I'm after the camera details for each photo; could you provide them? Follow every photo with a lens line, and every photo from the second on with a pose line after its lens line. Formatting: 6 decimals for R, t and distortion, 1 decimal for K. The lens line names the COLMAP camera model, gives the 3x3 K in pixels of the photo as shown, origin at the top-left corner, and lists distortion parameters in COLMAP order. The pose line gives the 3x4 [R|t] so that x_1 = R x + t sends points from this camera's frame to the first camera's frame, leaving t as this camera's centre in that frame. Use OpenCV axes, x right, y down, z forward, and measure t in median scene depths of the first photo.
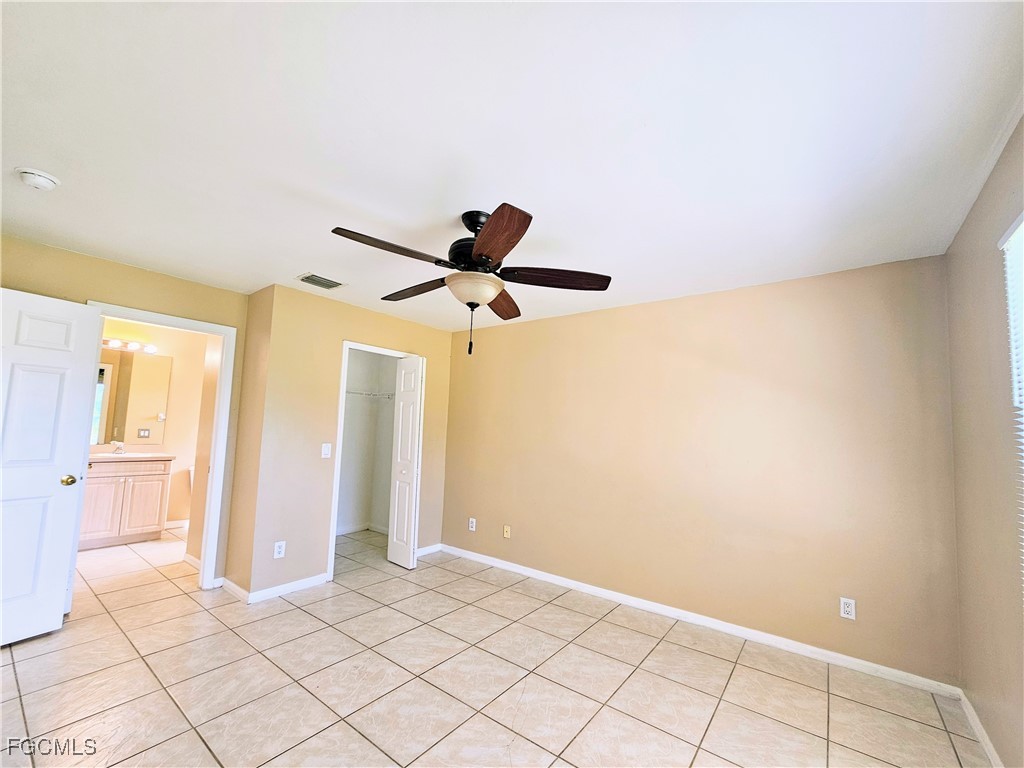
lens RADIAL K [[419.9, 0, 512.8], [0, 419.9, 393.7], [0, 0, 1]] dist [-0.001088, 0.001053]
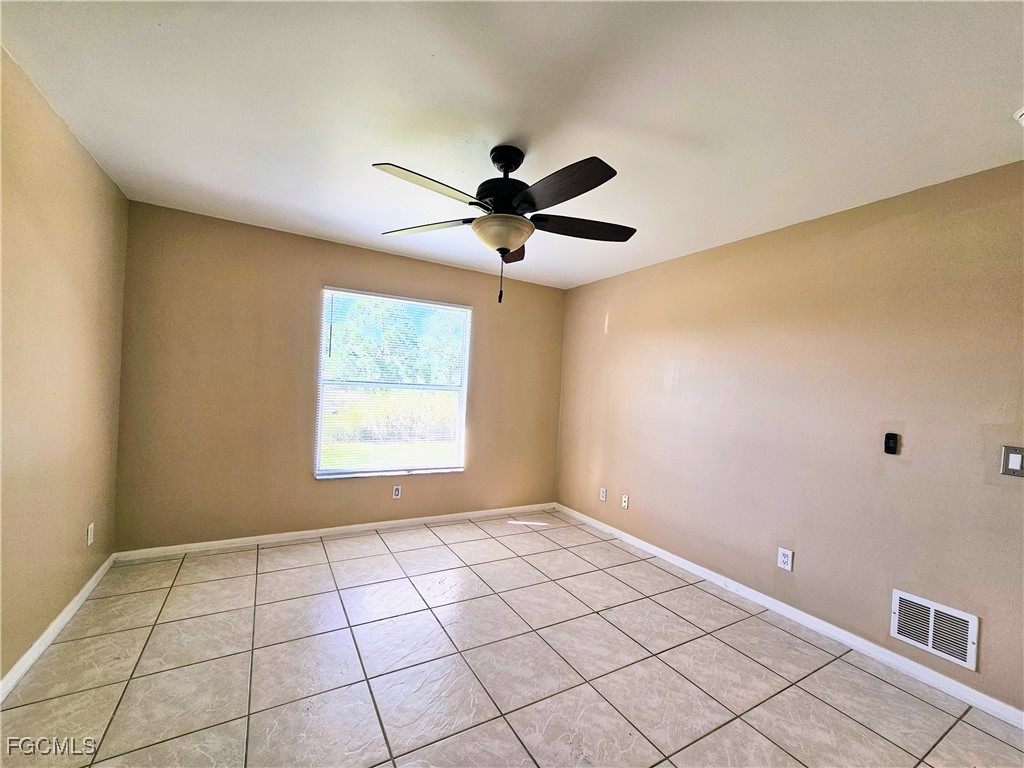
lens RADIAL K [[419.9, 0, 512.8], [0, 419.9, 393.7], [0, 0, 1]] dist [-0.001088, 0.001053]
pose [[-0.919810, -0.088070, 0.382352, -0.435183], [-0.116096, 0.991938, -0.050807, 0.132426], [-0.374795, -0.091123, -0.922619, 1.579638]]
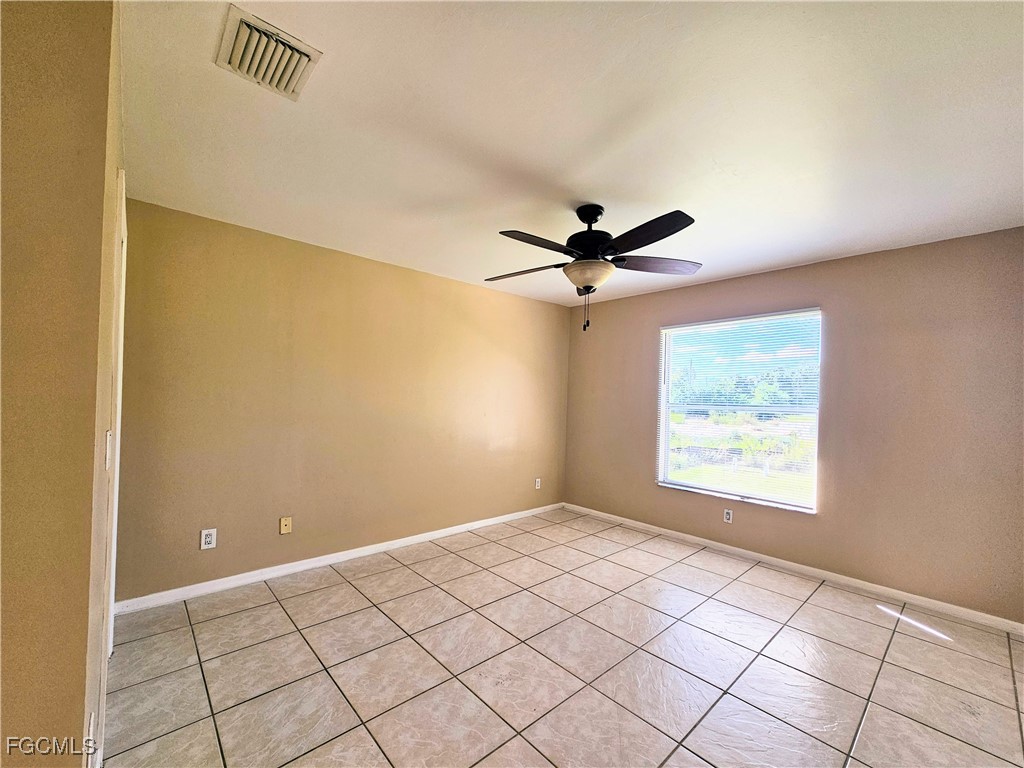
lens RADIAL K [[419.9, 0, 512.8], [0, 419.9, 393.7], [0, 0, 1]] dist [-0.001088, 0.001053]
pose [[0.183053, -0.019259, 0.982914, -1.095371], [-0.103451, 0.993880, 0.038740, 0.046984], [-0.977645, -0.108775, 0.179941, 0.828901]]
